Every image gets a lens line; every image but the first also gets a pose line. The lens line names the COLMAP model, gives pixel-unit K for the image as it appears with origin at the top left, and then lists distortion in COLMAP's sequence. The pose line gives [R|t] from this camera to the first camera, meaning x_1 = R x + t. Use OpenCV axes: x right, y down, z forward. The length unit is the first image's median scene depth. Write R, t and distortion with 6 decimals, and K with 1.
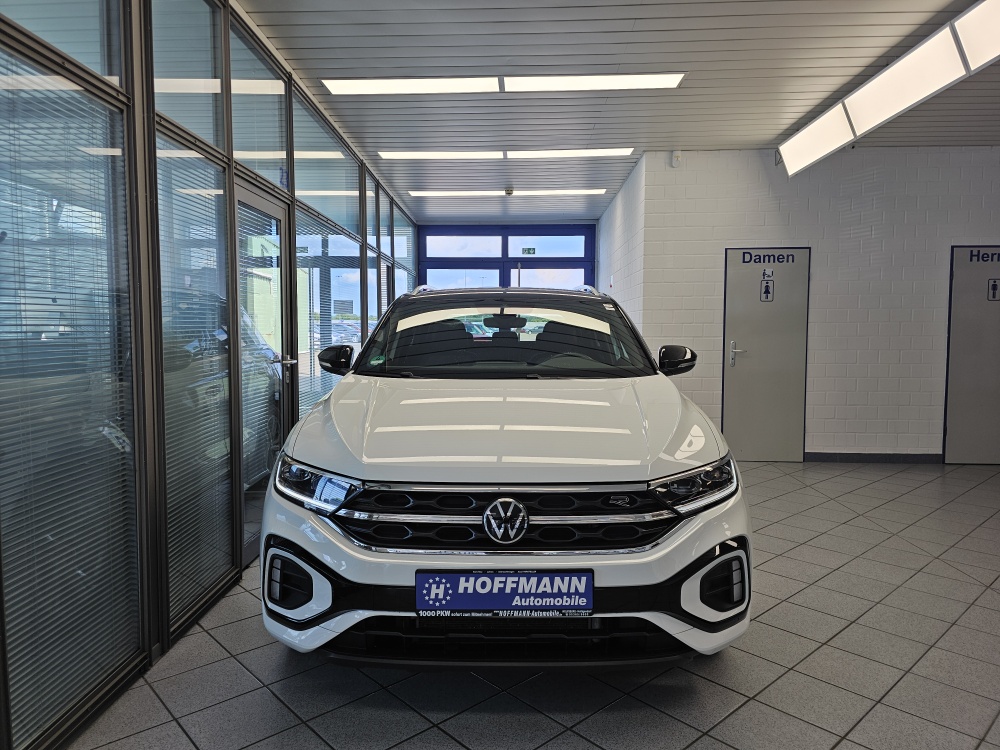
lens RADIAL K [[674.3, 0, 499.6], [0, 674.3, 370.6], [0, 0, 1]] dist [0.053328, -0.067025]
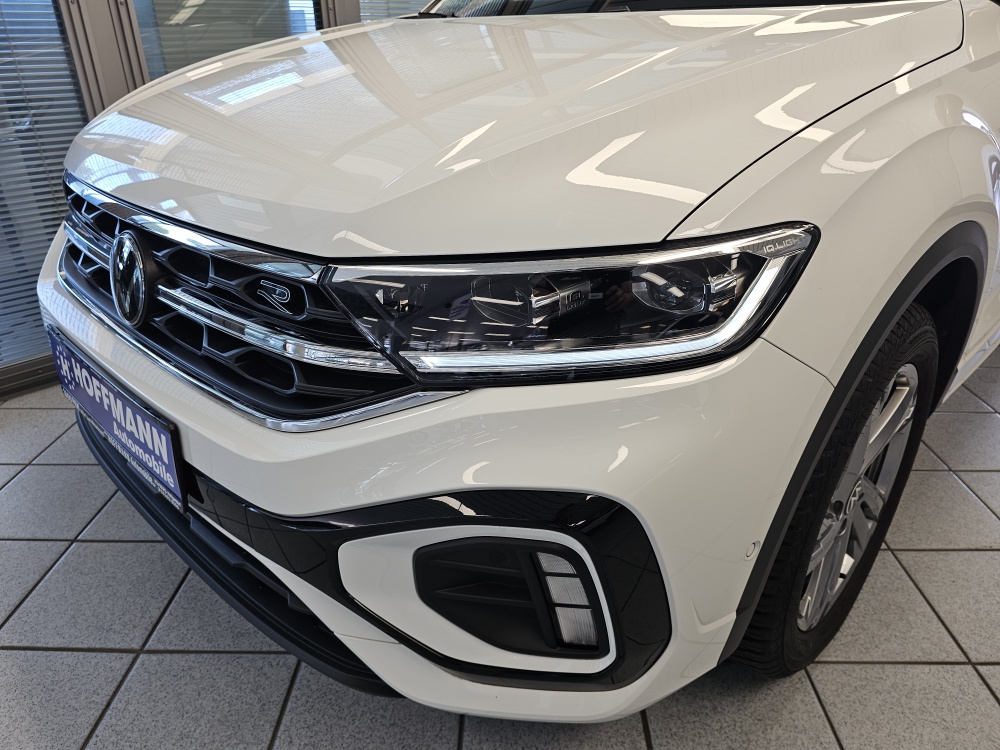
lens RADIAL K [[674.3, 0, 499.6], [0, 674.3, 370.6], [0, 0, 1]] dist [0.053328, -0.067025]
pose [[0.718800, 0.301845, -0.626272, 0.536057], [-0.032947, 0.914607, 0.402999, 0.071871], [0.694436, -0.269042, 0.667364, 0.829571]]
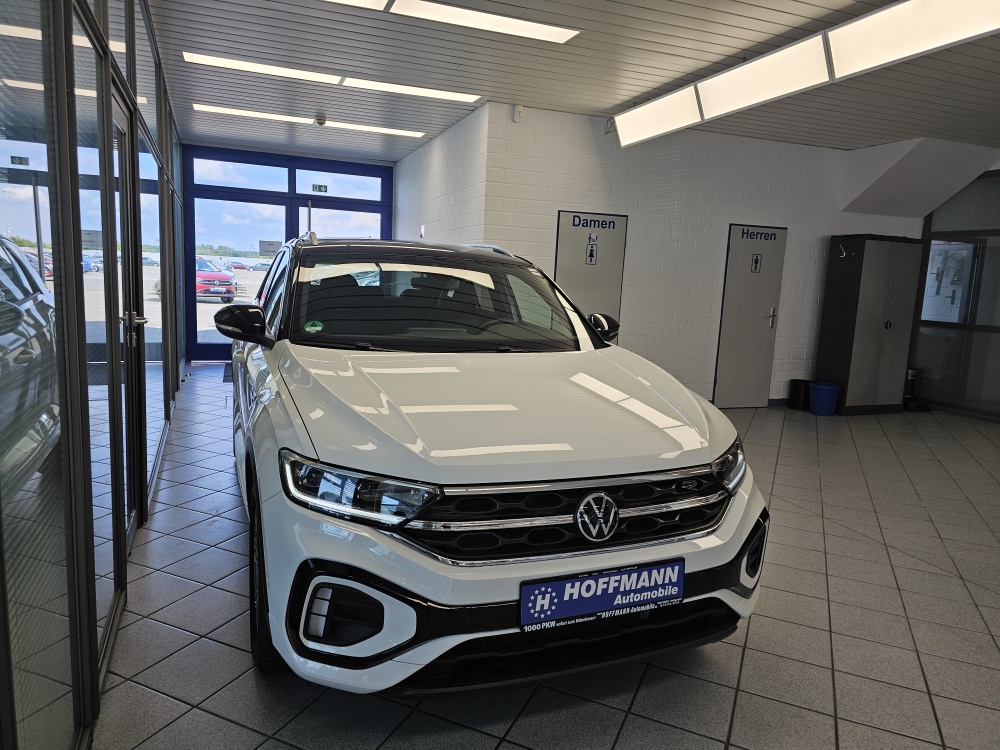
lens RADIAL K [[674.7, 0, 500.0], [0, 674.7, 375.0], [0, 0, 1]] dist [0.059316, -0.068430]
pose [[0.915288, -0.016423, 0.402465, -0.489502], [-0.020337, 0.996010, 0.086895, -0.052735], [-0.402286, -0.087719, 0.911302, 0.217131]]
